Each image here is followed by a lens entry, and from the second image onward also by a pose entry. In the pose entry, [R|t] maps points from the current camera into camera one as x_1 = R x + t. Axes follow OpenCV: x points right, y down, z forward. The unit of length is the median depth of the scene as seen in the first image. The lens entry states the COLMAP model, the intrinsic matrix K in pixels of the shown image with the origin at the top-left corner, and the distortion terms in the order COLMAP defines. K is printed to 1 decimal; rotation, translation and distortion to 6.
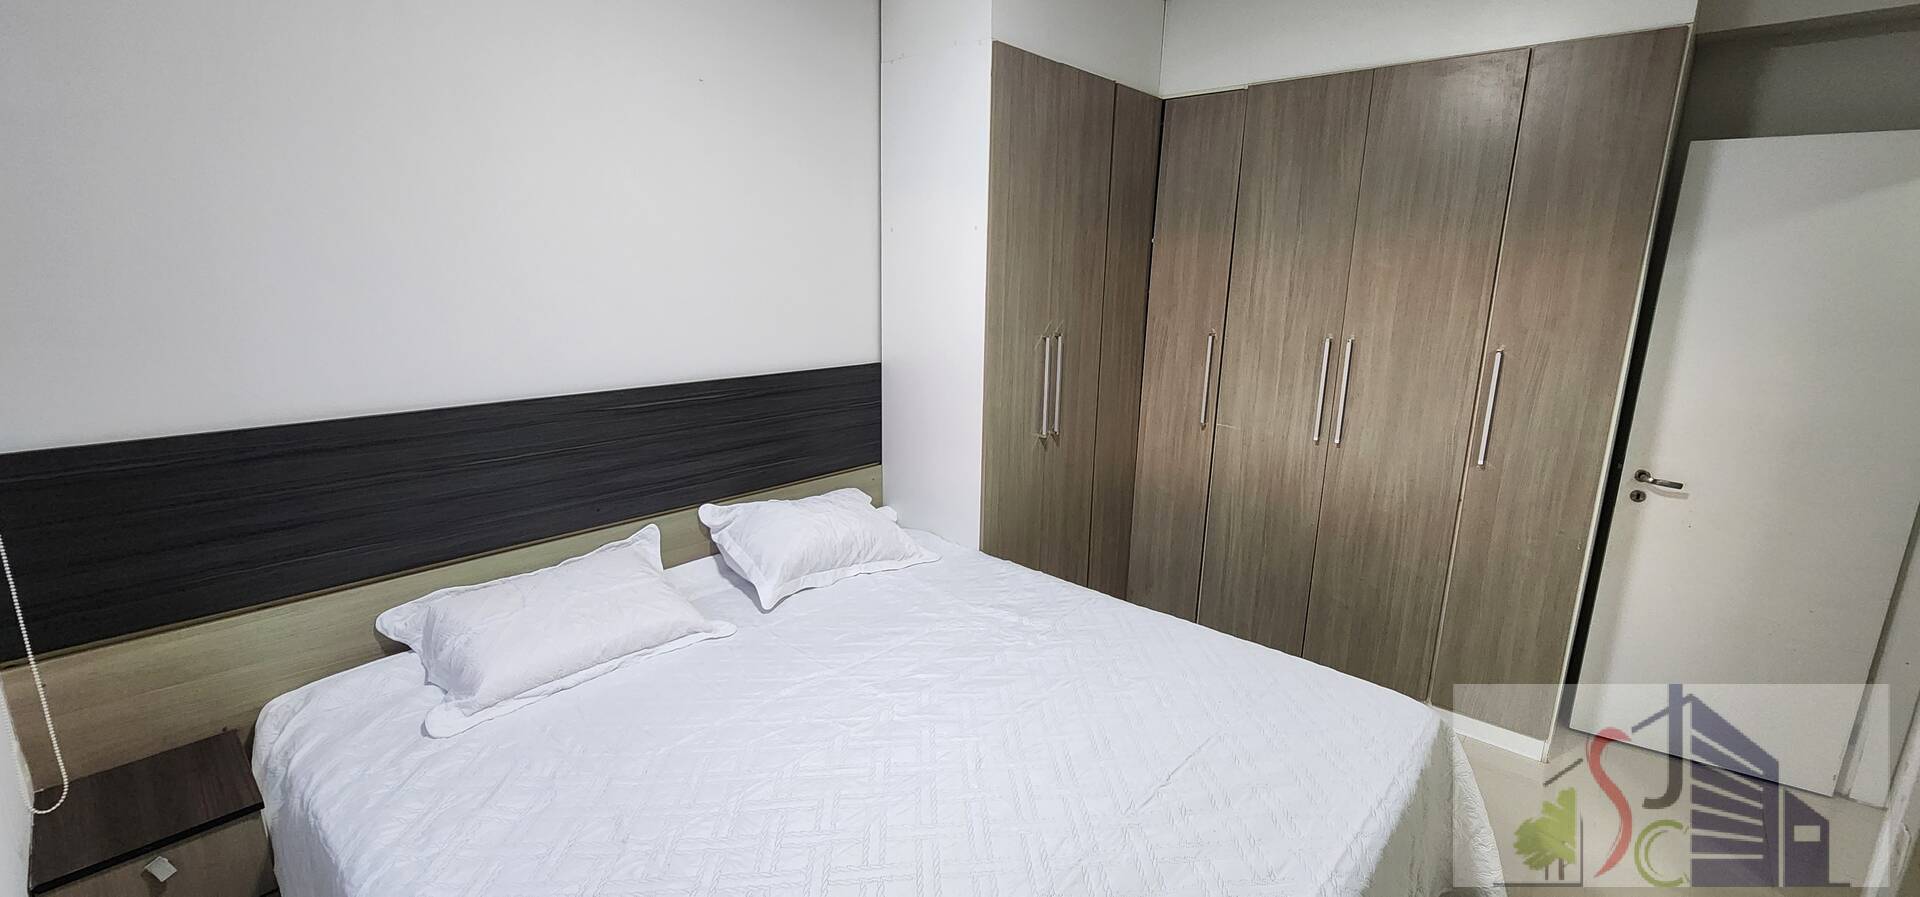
lens RADIAL K [[794.5, 0, 955.6], [0, 794.5, 443.0], [0, 0, 1]] dist [0.004296, 0.000184]
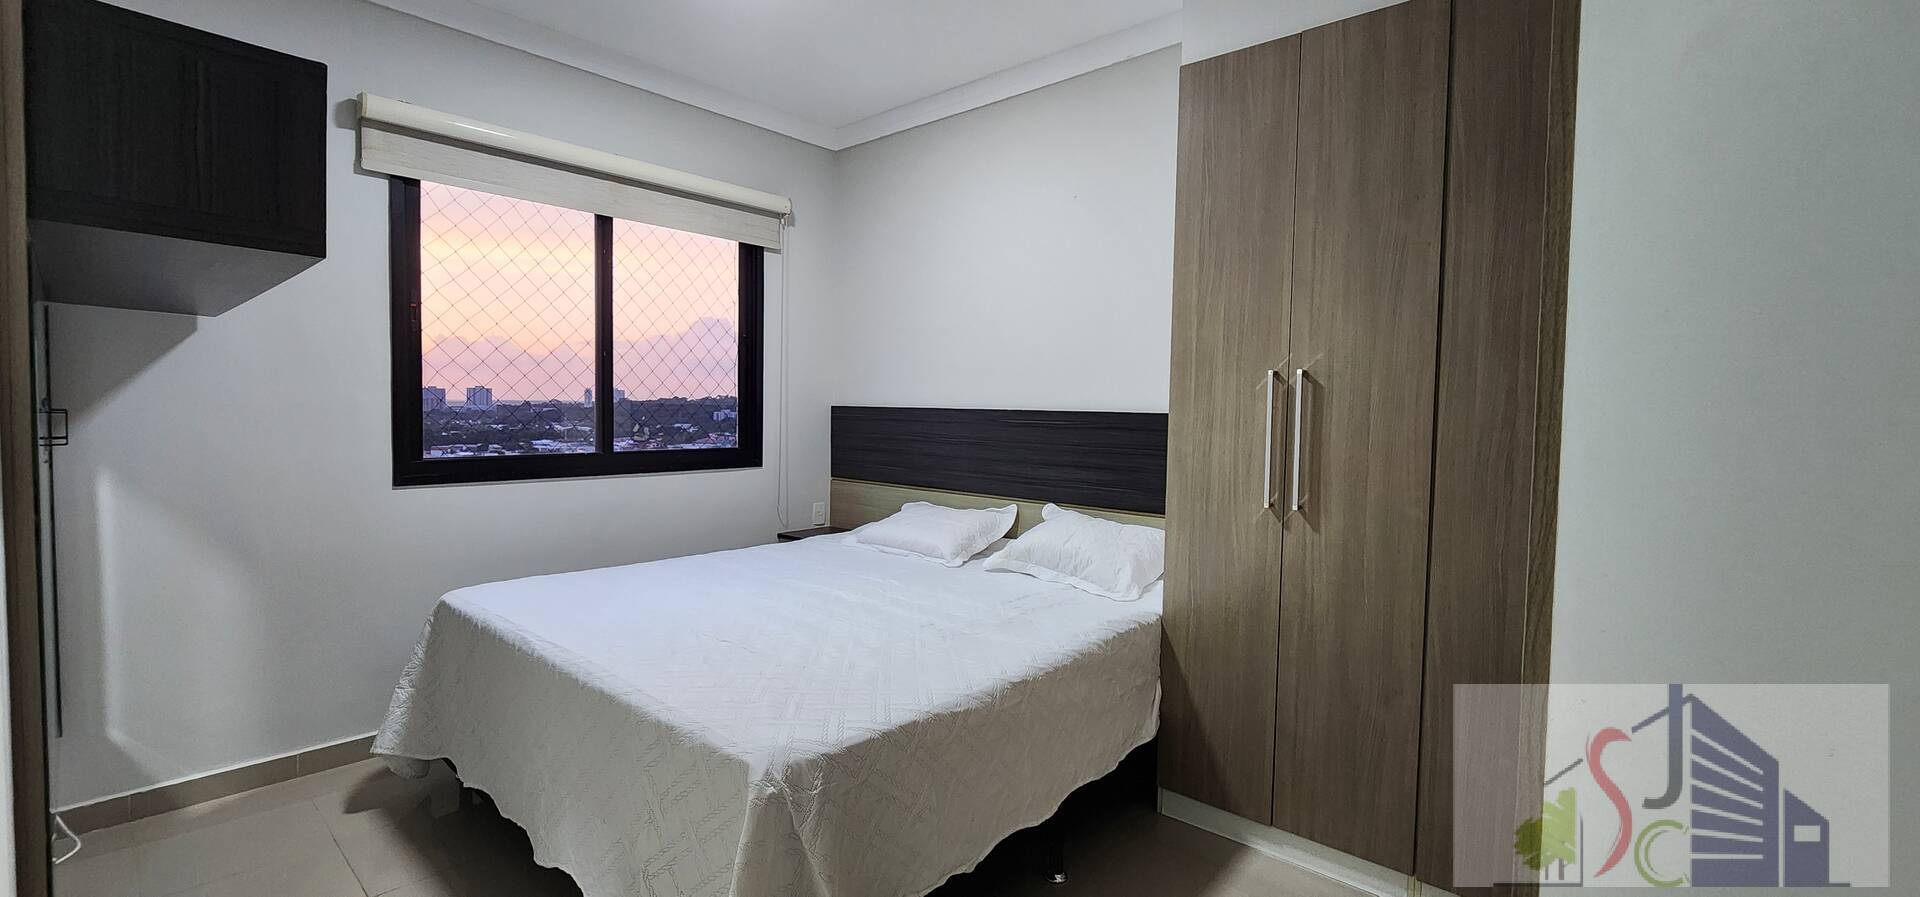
lens RADIAL K [[794.5, 0, 952.6], [0, 794.5, 436.0], [0, 0, 1]] dist [0.004296, 0.000184]
pose [[0.011836, 0.022208, -0.999683, 0.814824], [-0.240220, 0.970538, 0.018717, -0.014123], [0.970646, 0.239923, 0.016822, 0.648744]]
